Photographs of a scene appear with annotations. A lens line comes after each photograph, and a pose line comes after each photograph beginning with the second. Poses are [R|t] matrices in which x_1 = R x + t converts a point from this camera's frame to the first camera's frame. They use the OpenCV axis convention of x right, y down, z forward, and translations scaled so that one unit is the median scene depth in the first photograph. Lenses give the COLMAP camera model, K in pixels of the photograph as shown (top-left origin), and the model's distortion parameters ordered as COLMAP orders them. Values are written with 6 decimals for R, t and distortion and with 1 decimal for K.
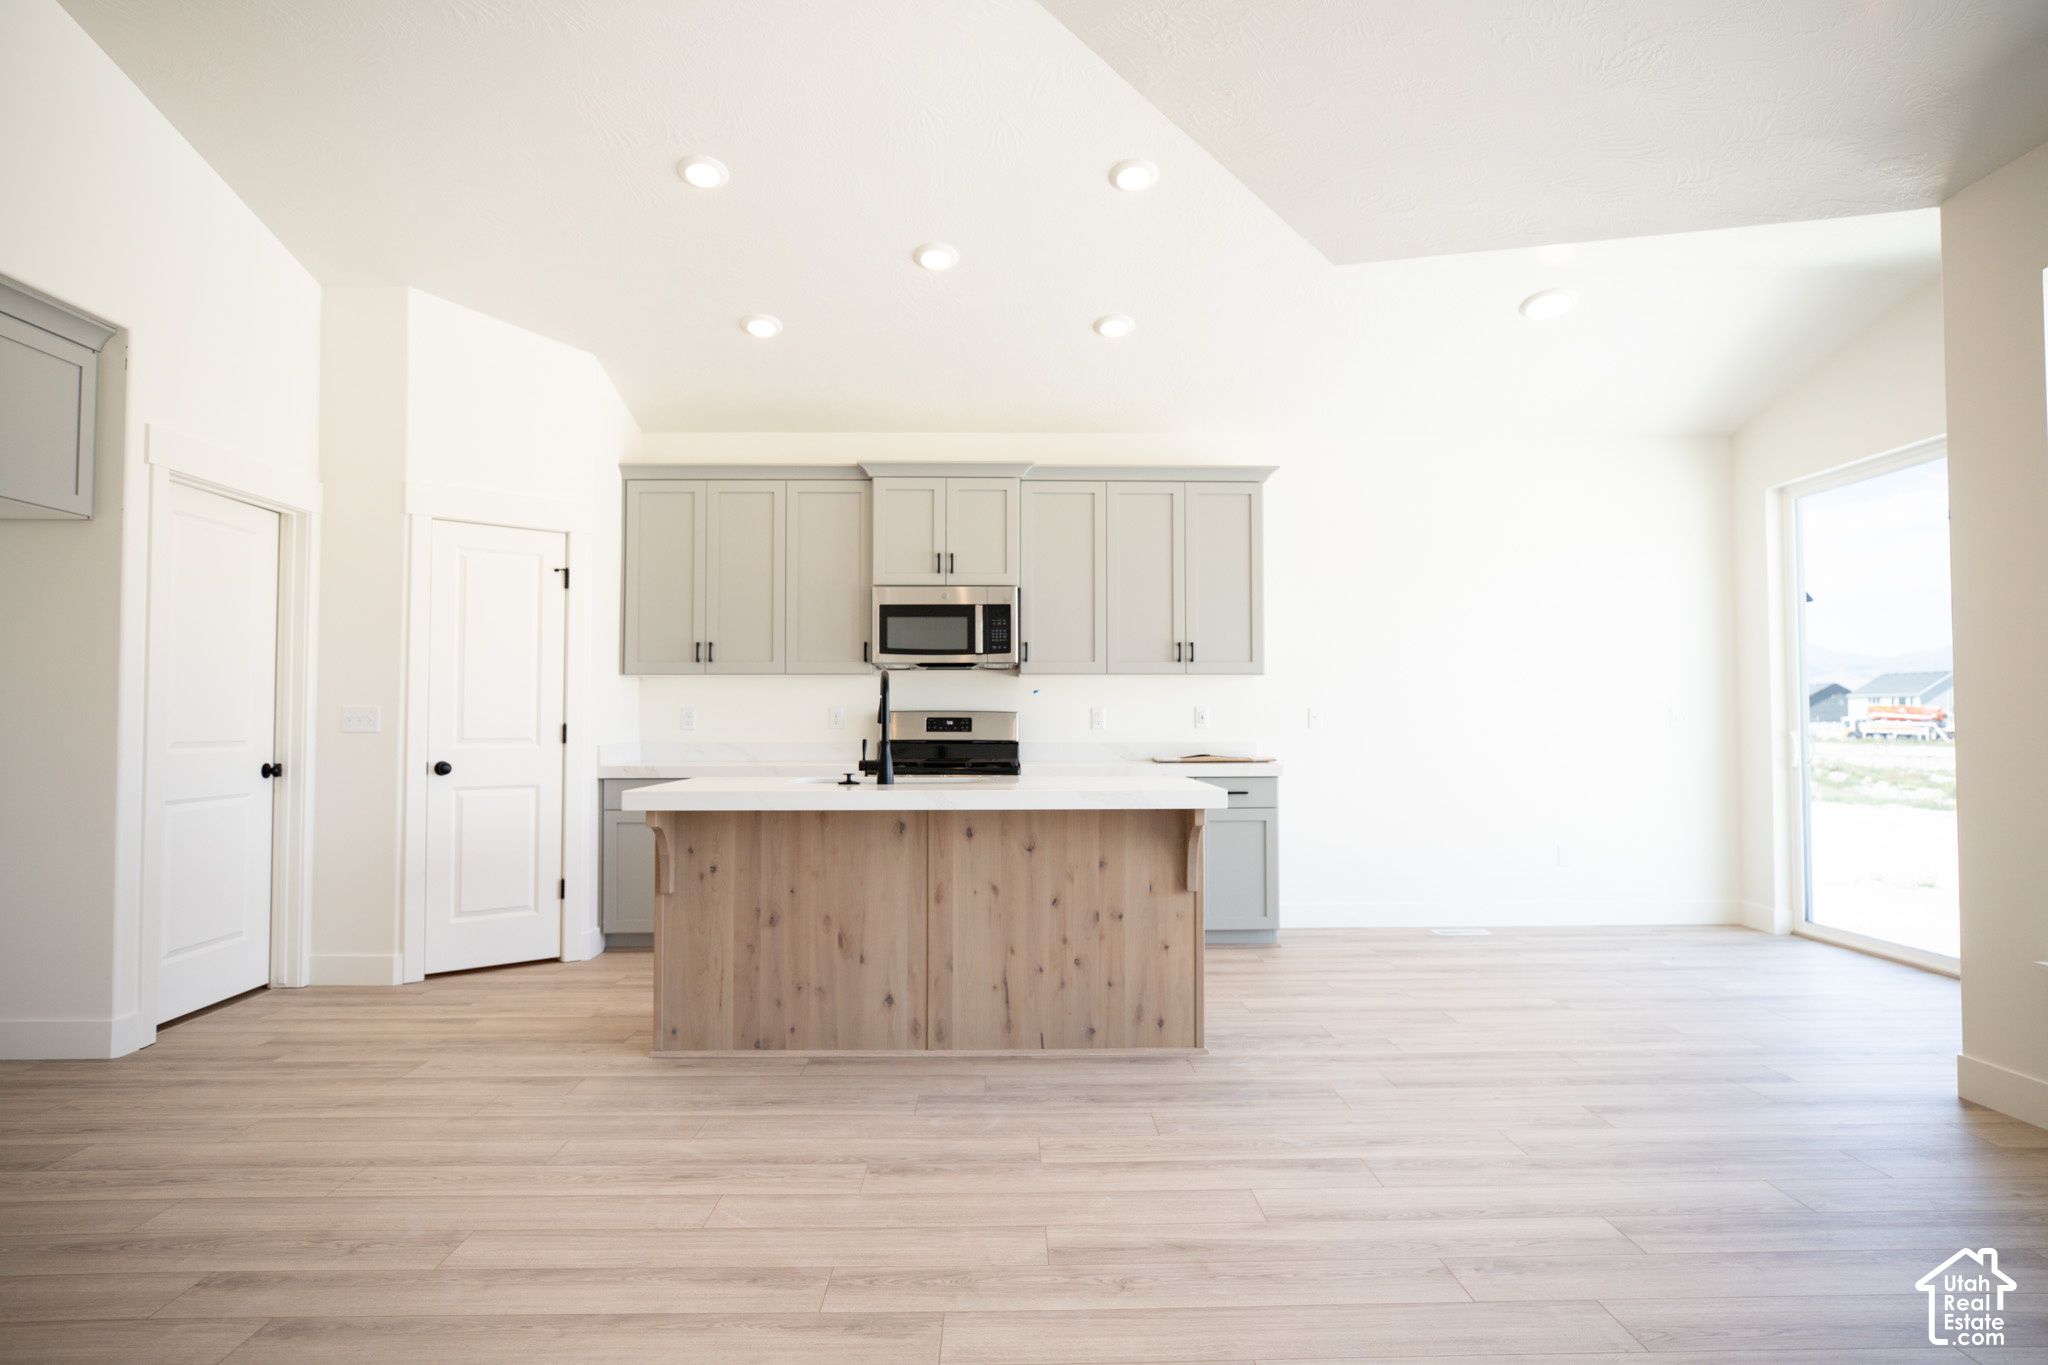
lens RADIAL K [[1189.7, 0, 1024.0], [0, 1189.7, 692.7], [0, 0, 1]] dist [-0.016752, 0.013528]
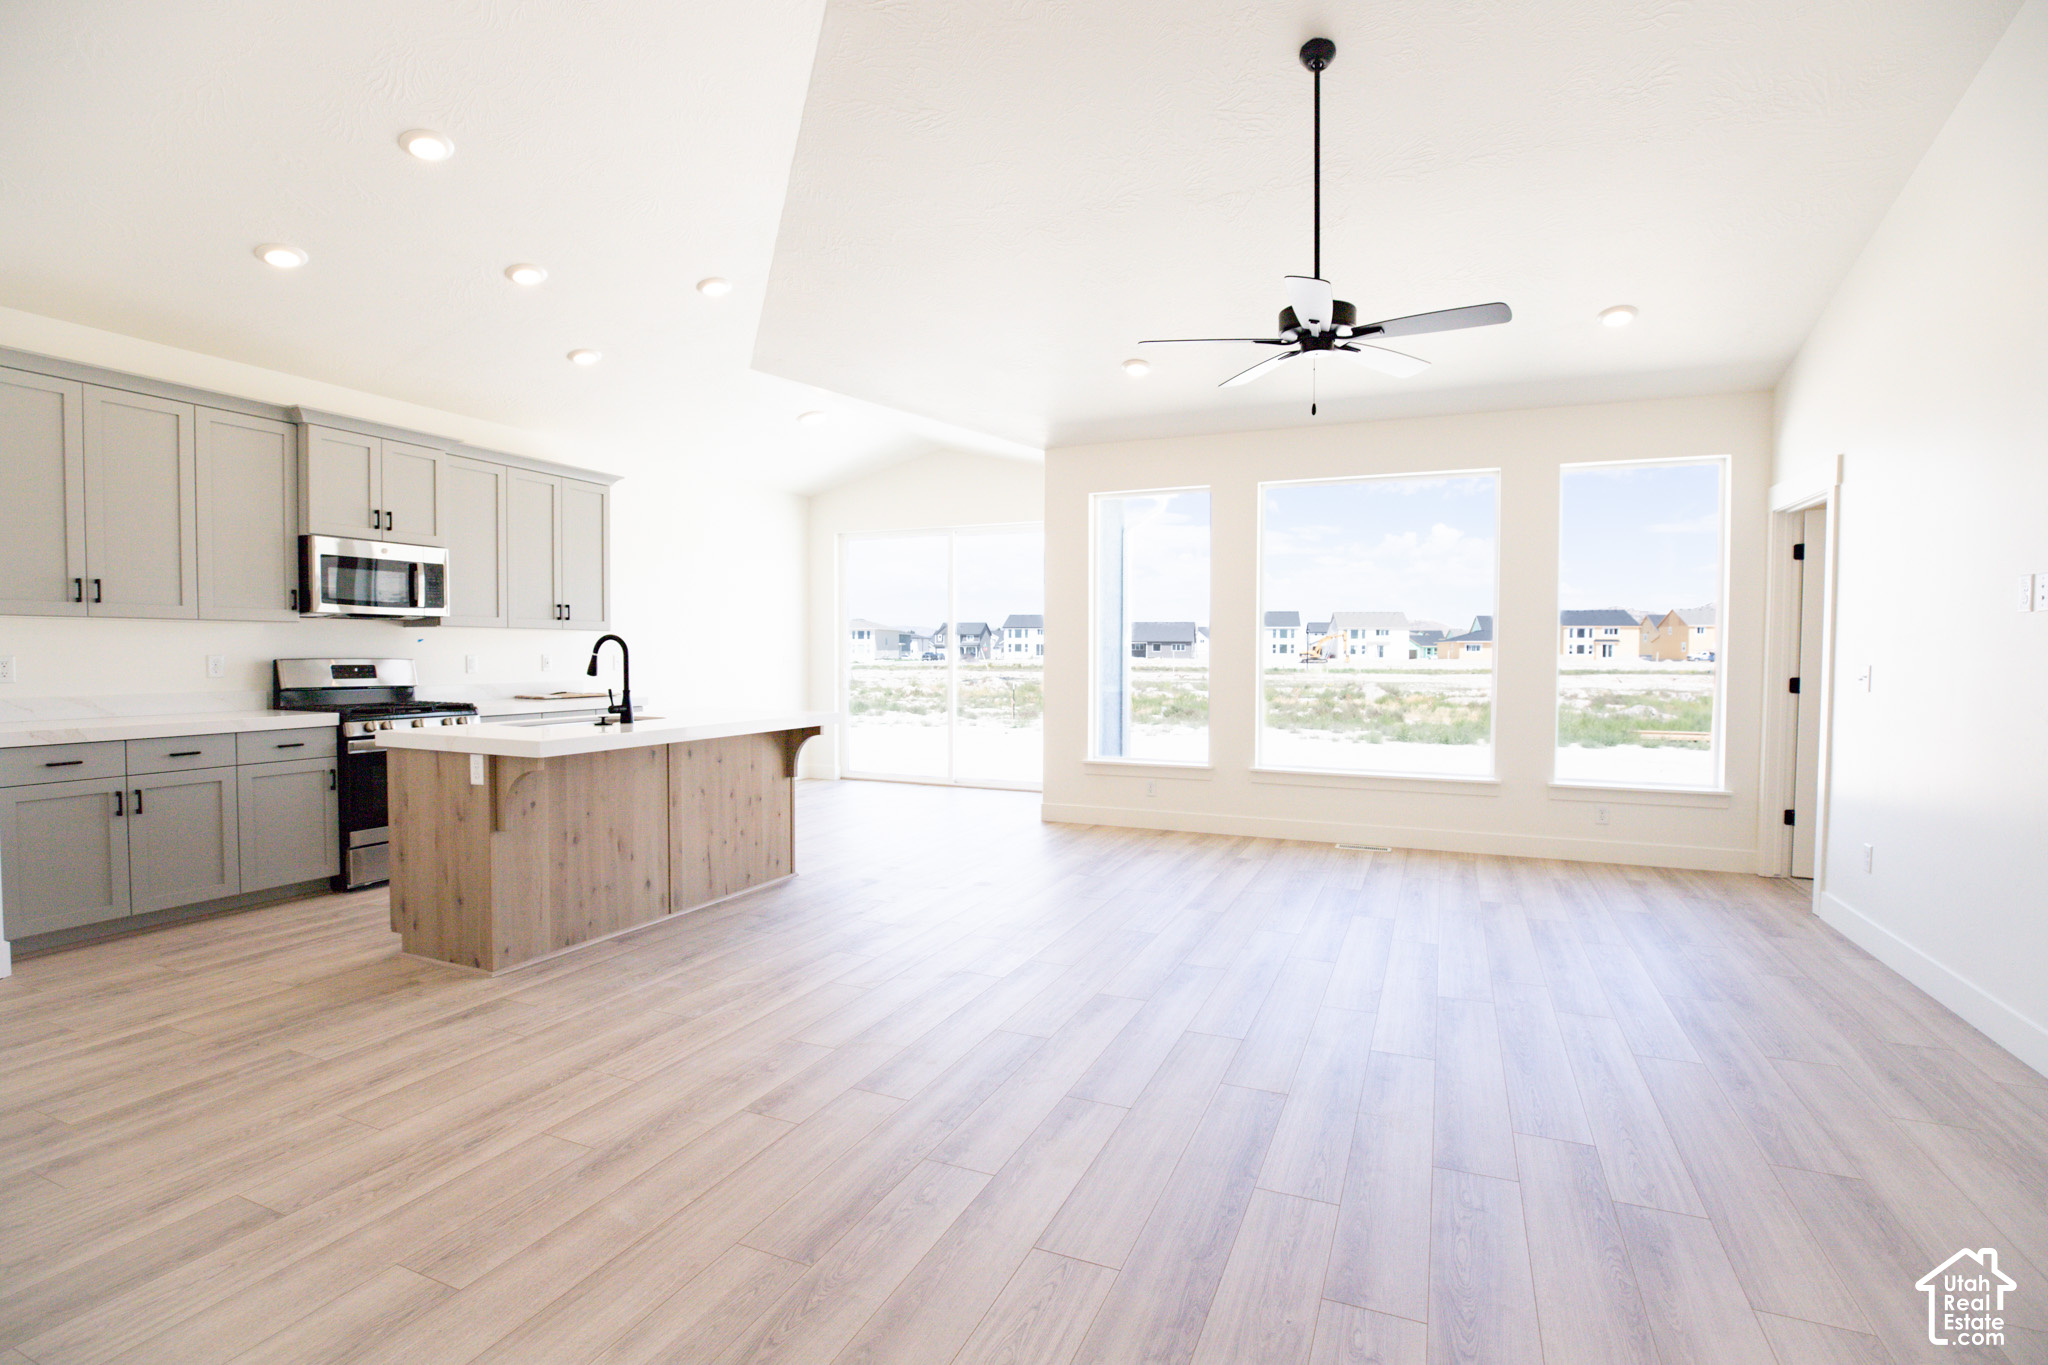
lens RADIAL K [[960.4, 0, 1024.0], [0, 960.4, 682.5], [0, 0, 1]] dist [-0.002584, -0.000382]
pose [[0.437683, -0.026096, 0.898751, -0.883752], [-0.026337, 0.998778, 0.041826, -0.022523], [-0.898744, -0.041977, 0.436461, 0.160540]]
